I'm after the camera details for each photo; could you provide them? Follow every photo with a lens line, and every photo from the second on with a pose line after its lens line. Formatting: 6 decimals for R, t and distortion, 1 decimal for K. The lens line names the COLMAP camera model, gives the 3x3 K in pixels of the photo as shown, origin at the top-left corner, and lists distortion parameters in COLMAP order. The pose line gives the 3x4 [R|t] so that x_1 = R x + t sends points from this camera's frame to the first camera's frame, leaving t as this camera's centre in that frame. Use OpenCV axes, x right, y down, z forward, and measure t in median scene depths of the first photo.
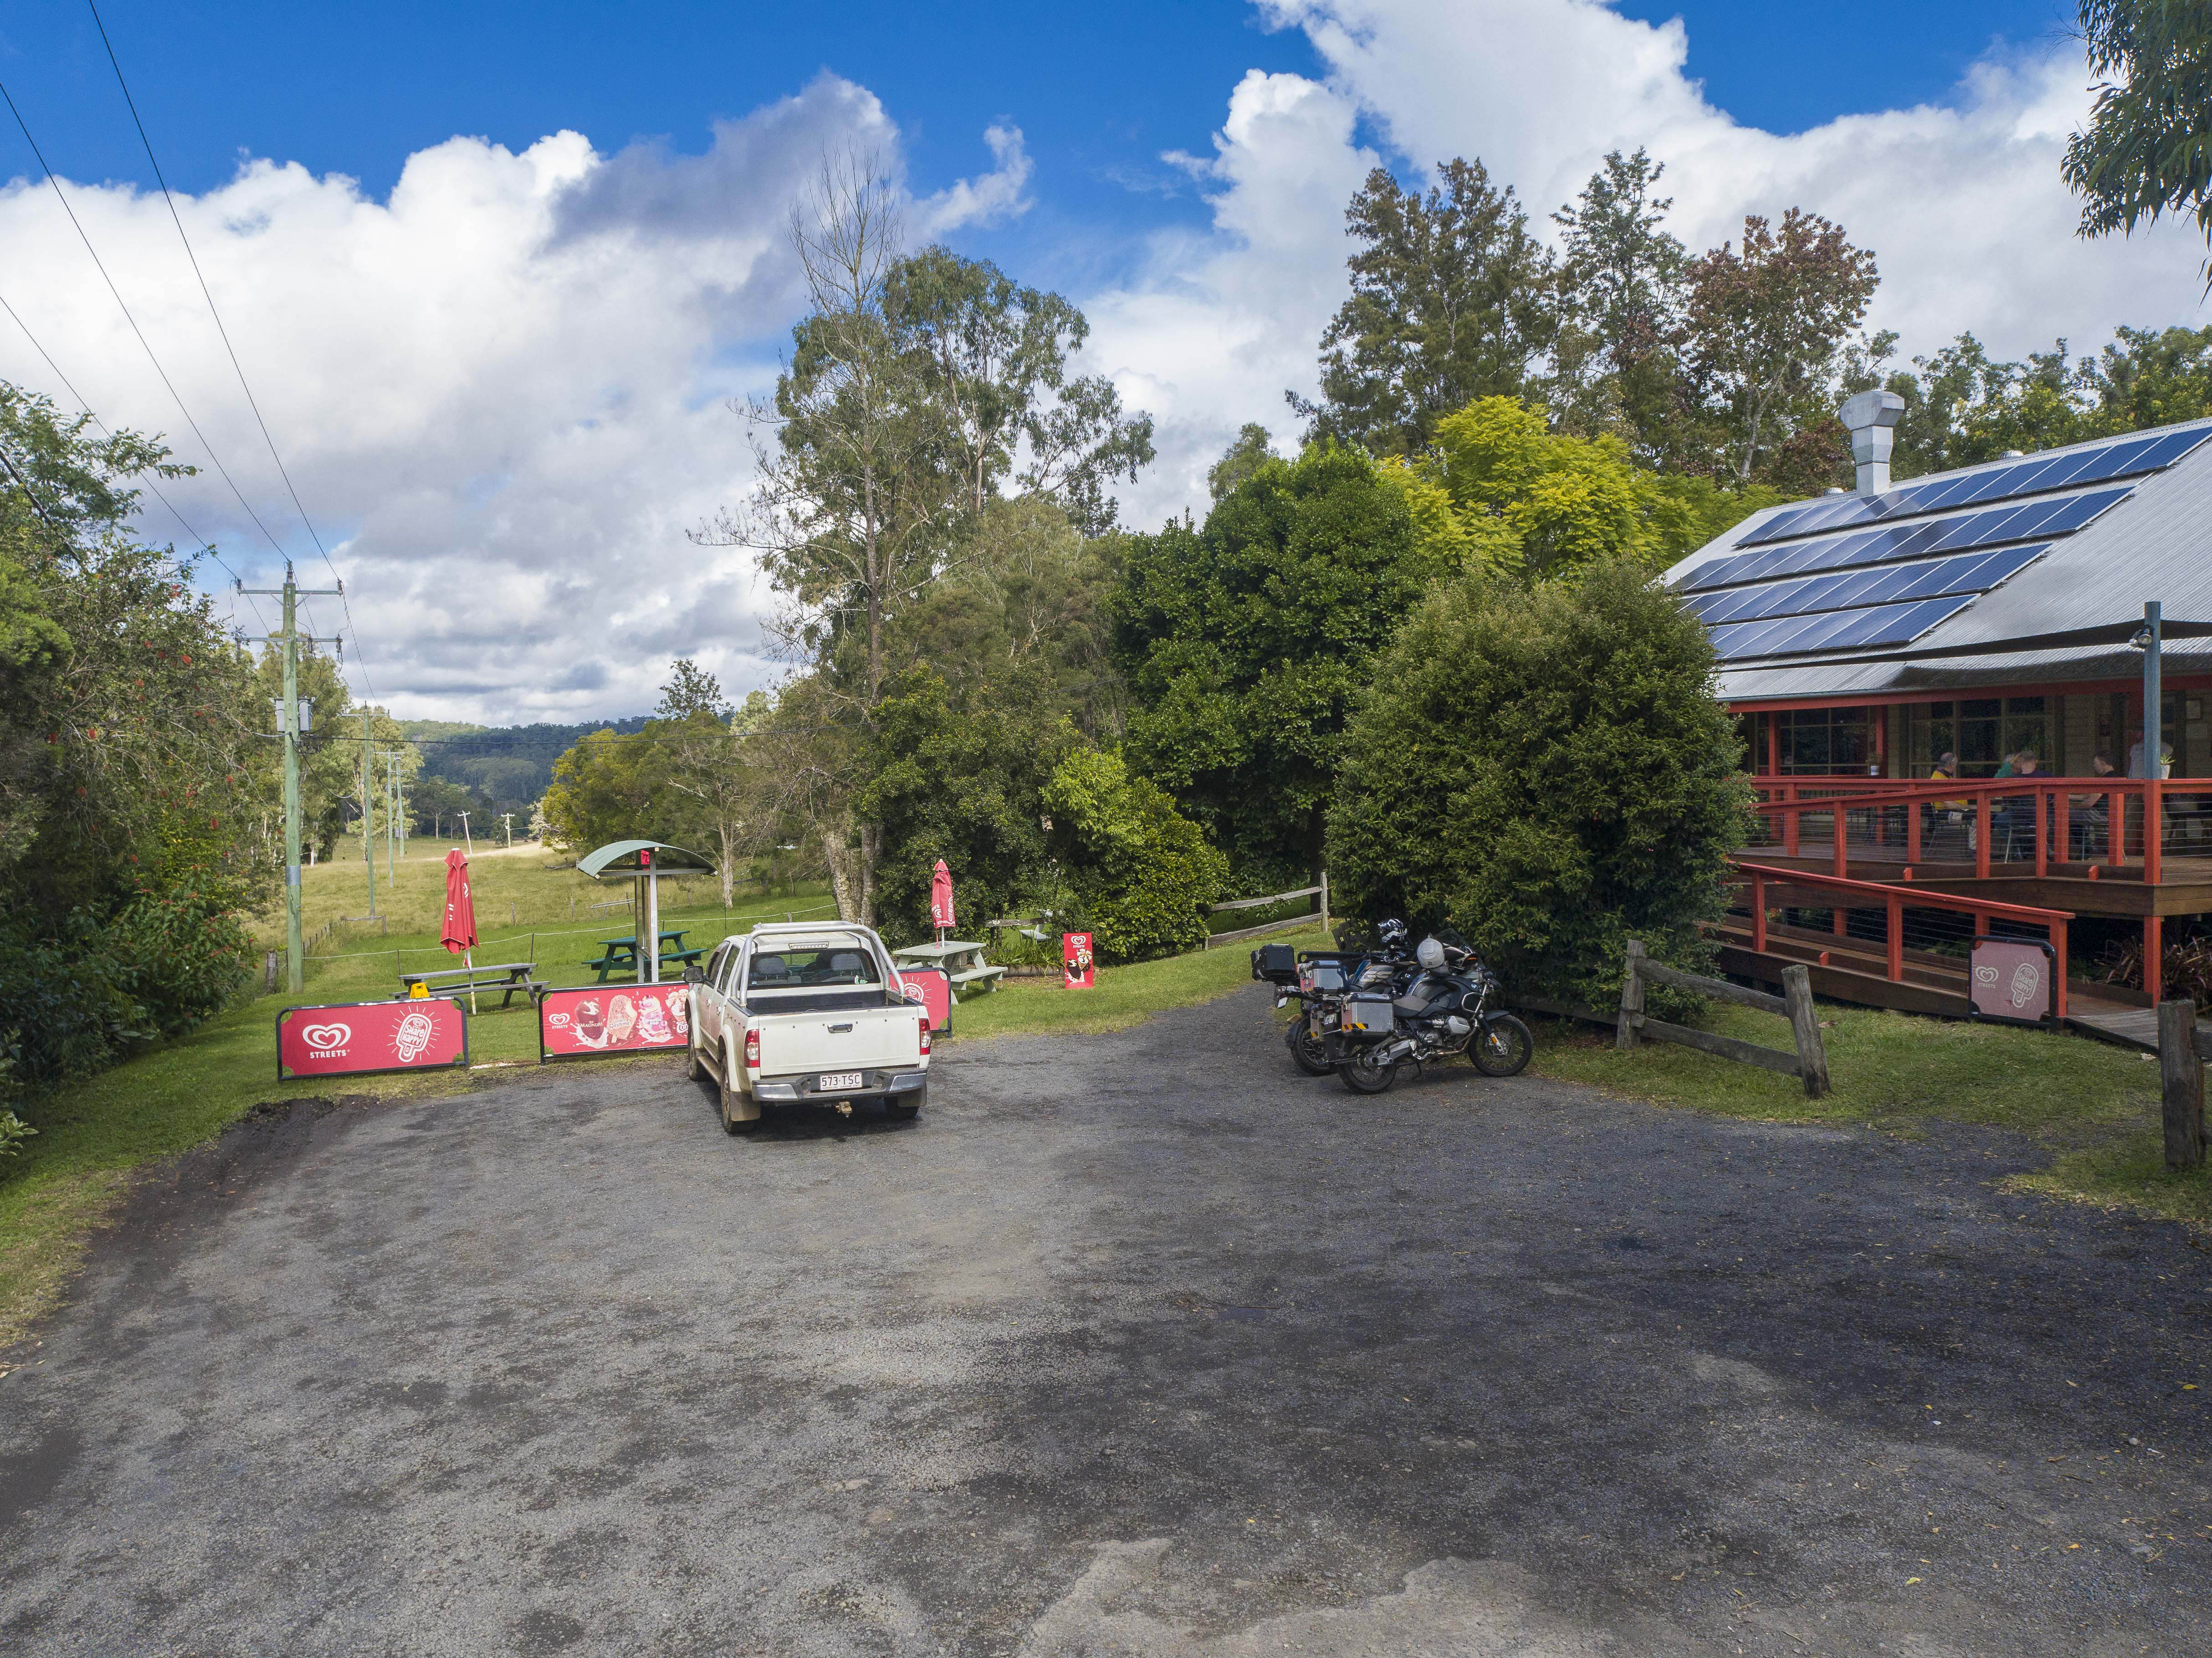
lens RADIAL K [[1655.8, 0, 1106.0], [0, 1655.8, 829.0], [0, 0, 1]] dist [-0.008851, 0.004349]
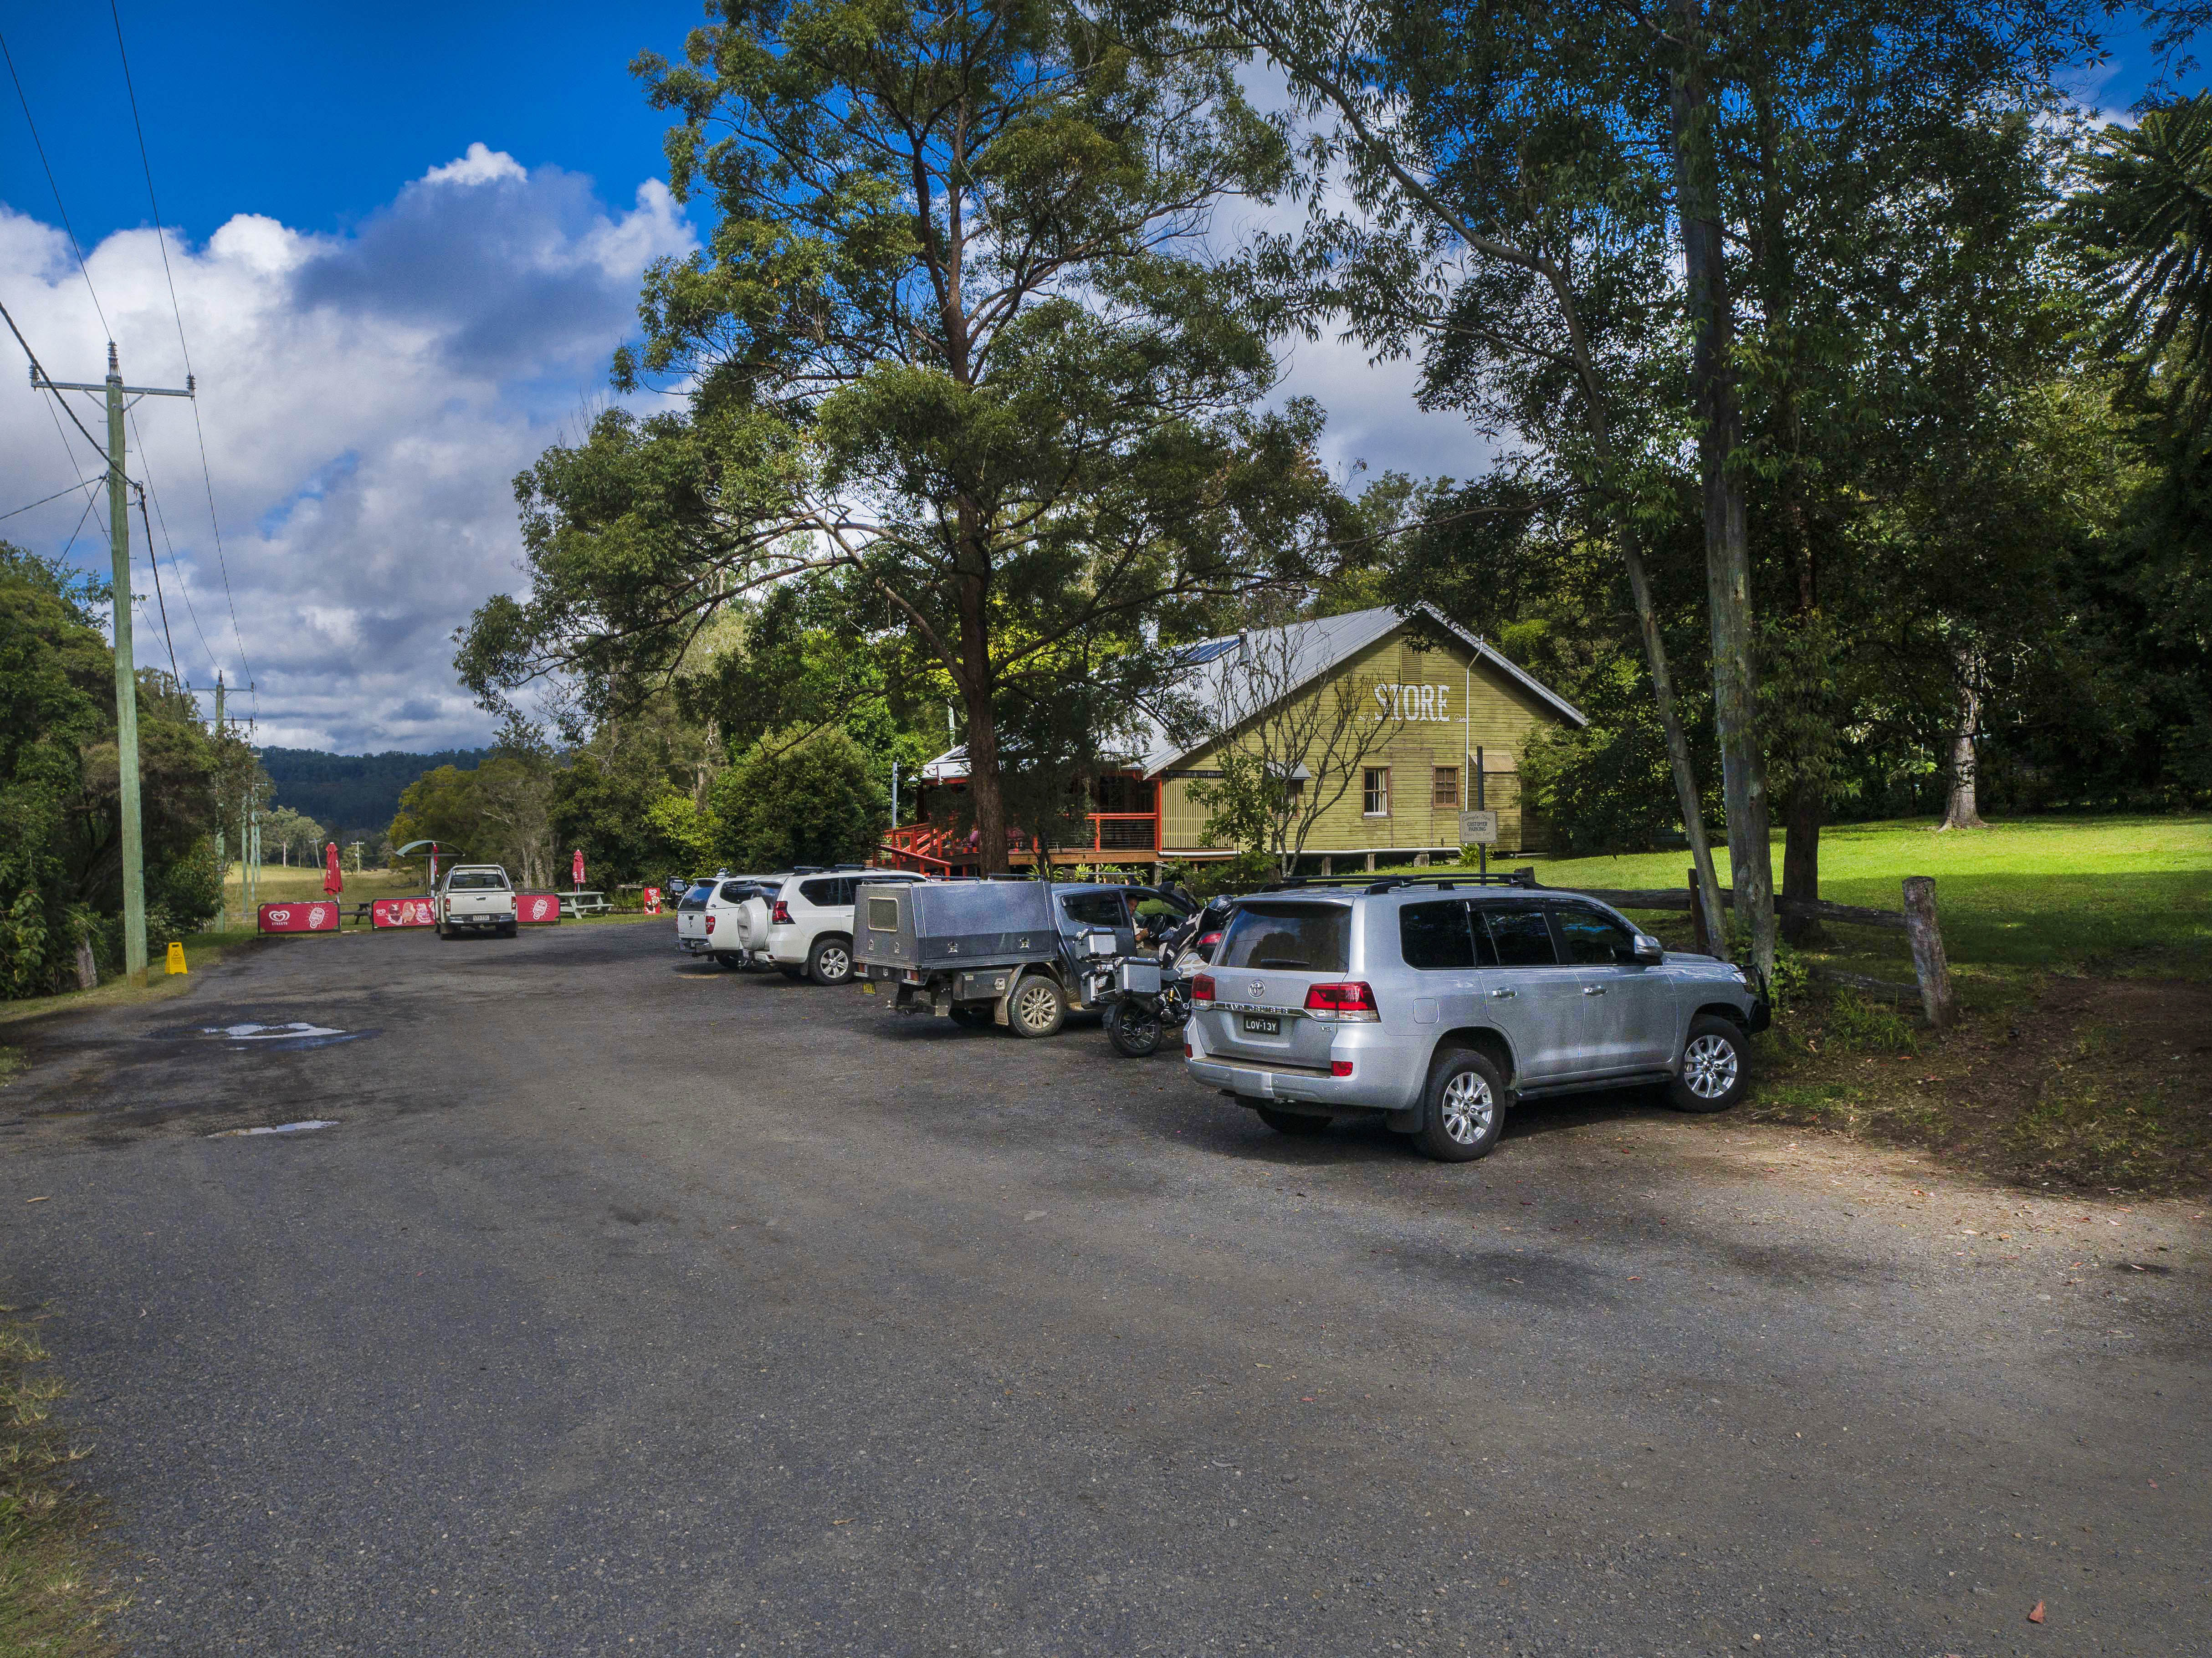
lens RADIAL K [[1655.8, 0, 1106.0], [0, 1655.8, 829.0], [0, 0, 1]] dist [-0.008851, 0.004349]
pose [[0.996920, 0.007965, 0.078025, 0.376067], [-0.006339, 0.999758, -0.021068, 0.030673], [-0.078174, 0.020509, 0.996729, -1.044510]]
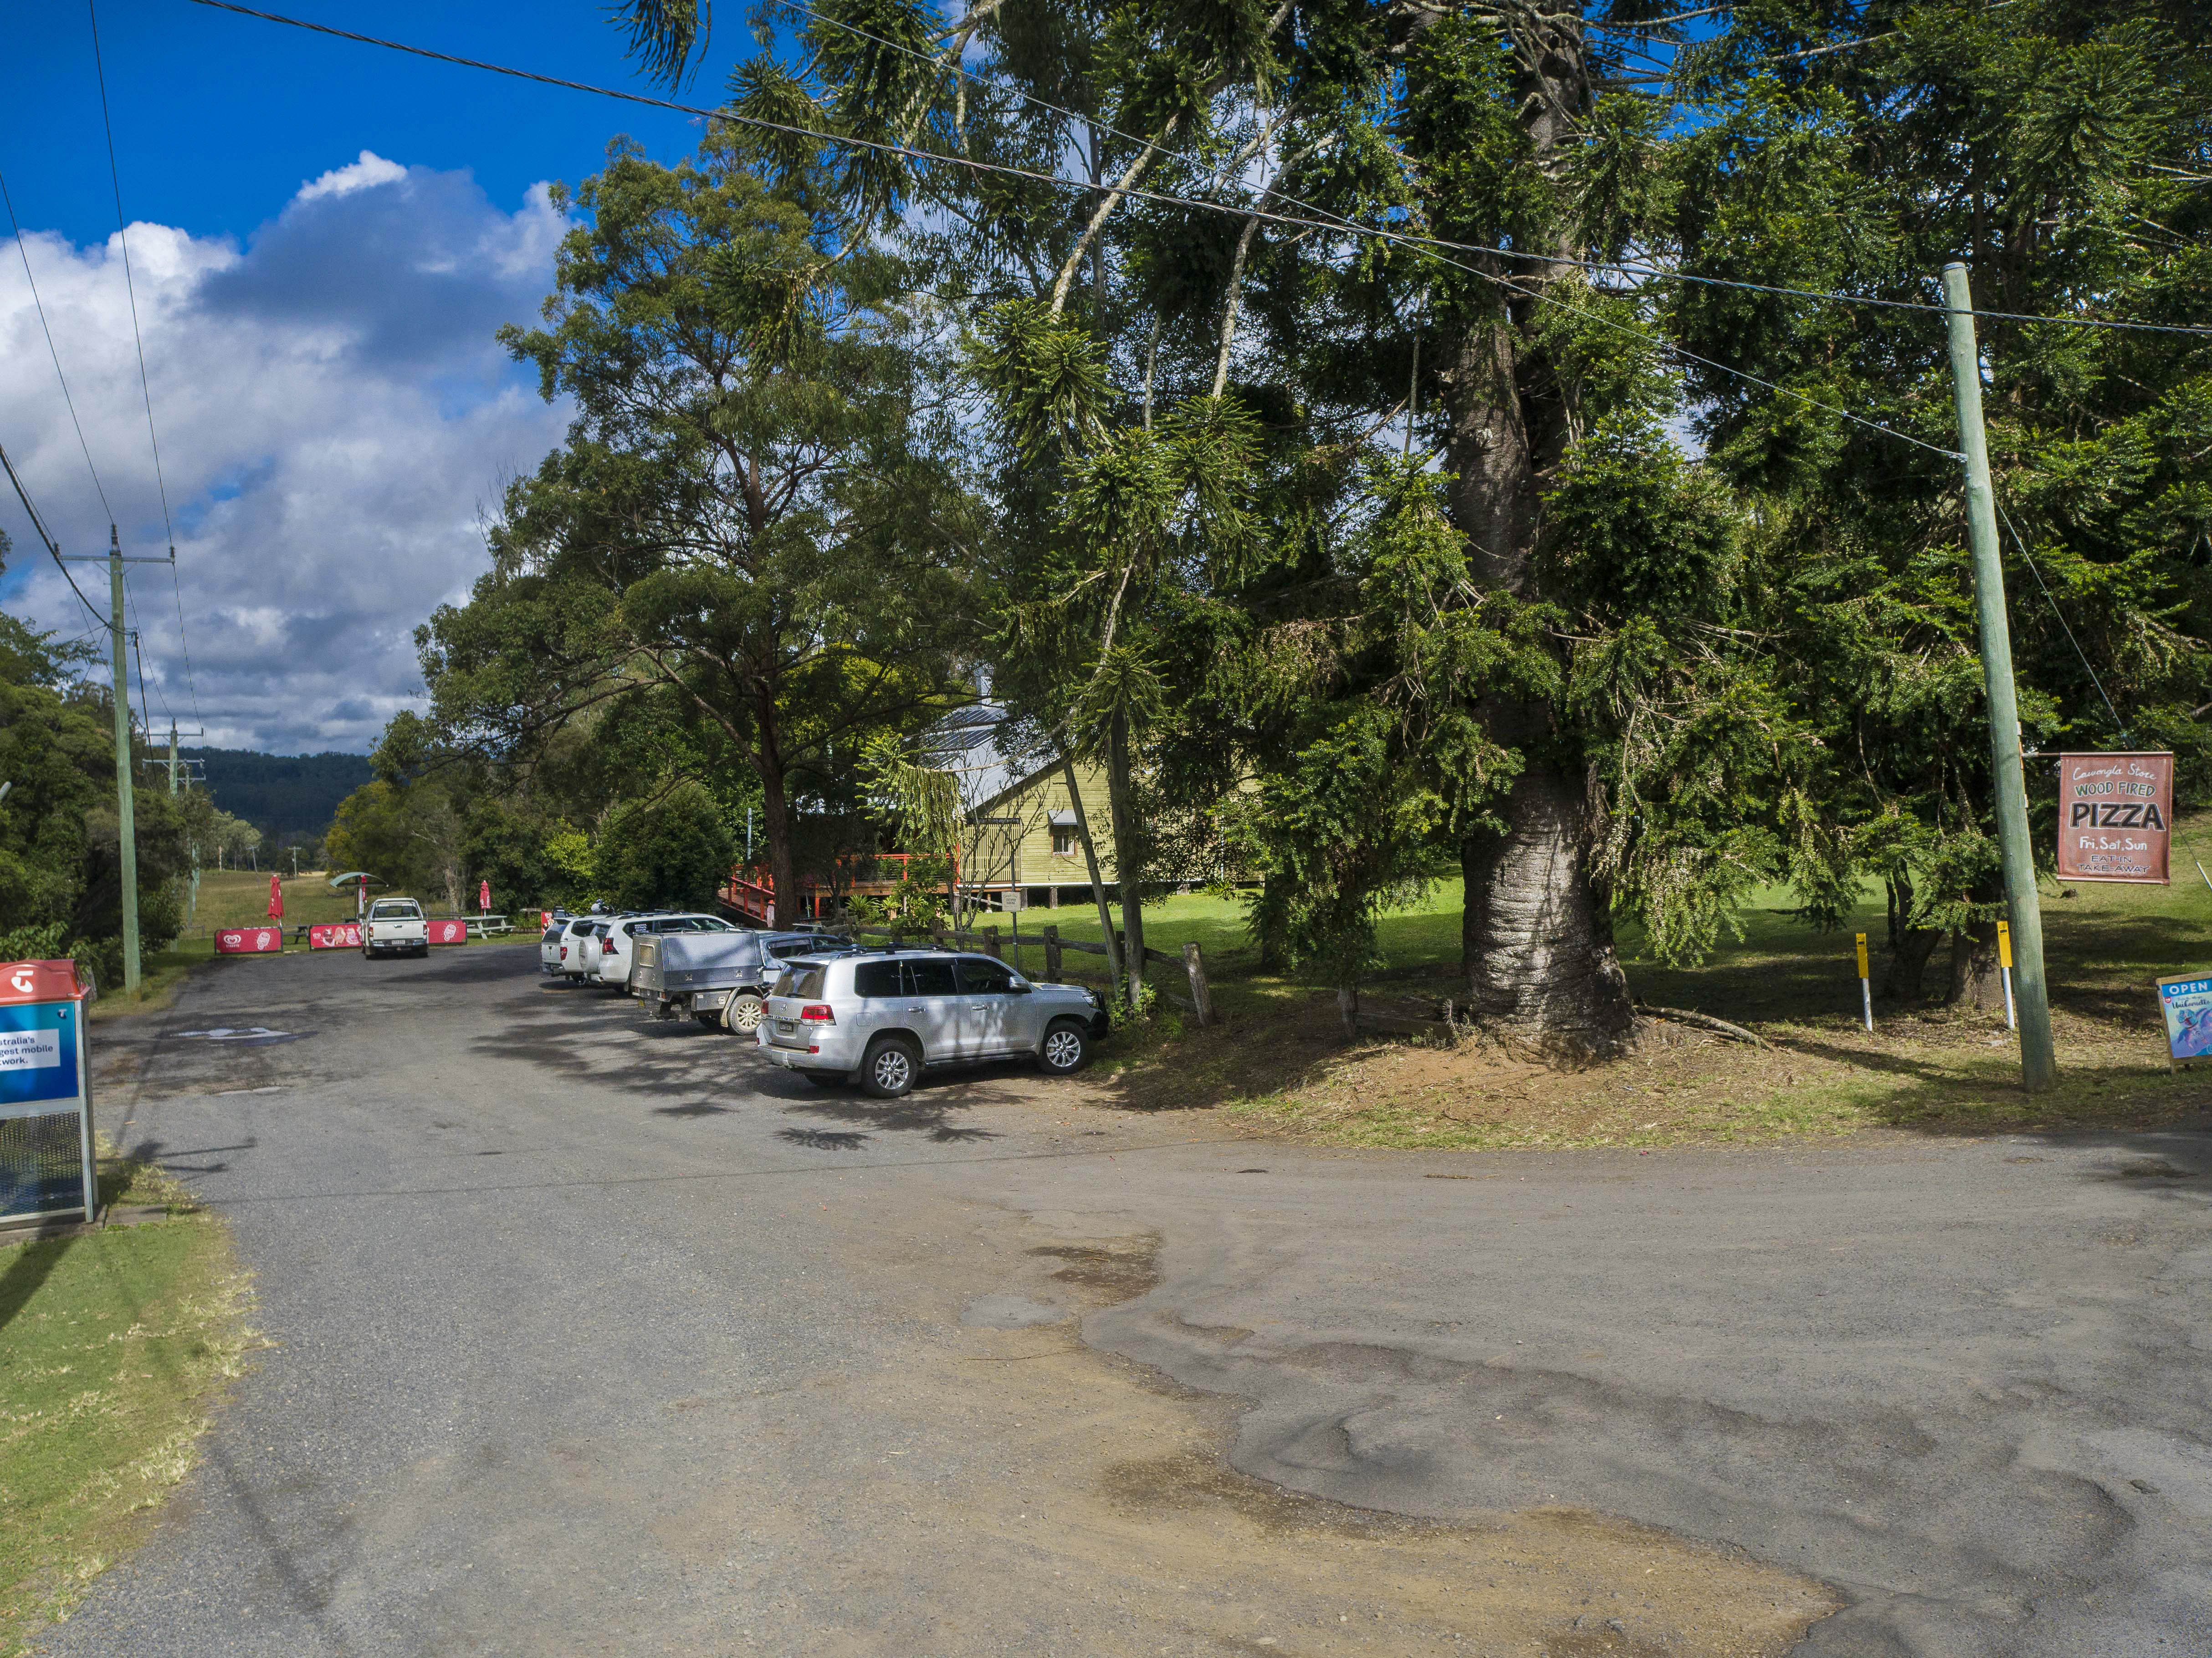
lens RADIAL K [[1655.8, 0, 1106.0], [0, 1655.8, 829.0], [0, 0, 1]] dist [-0.008851, 0.004349]
pose [[0.993961, 0.006922, 0.109519, 0.524308], [-0.004689, 0.999776, -0.020633, -0.011323], [-0.109637, 0.019995, 0.993771, -1.467687]]
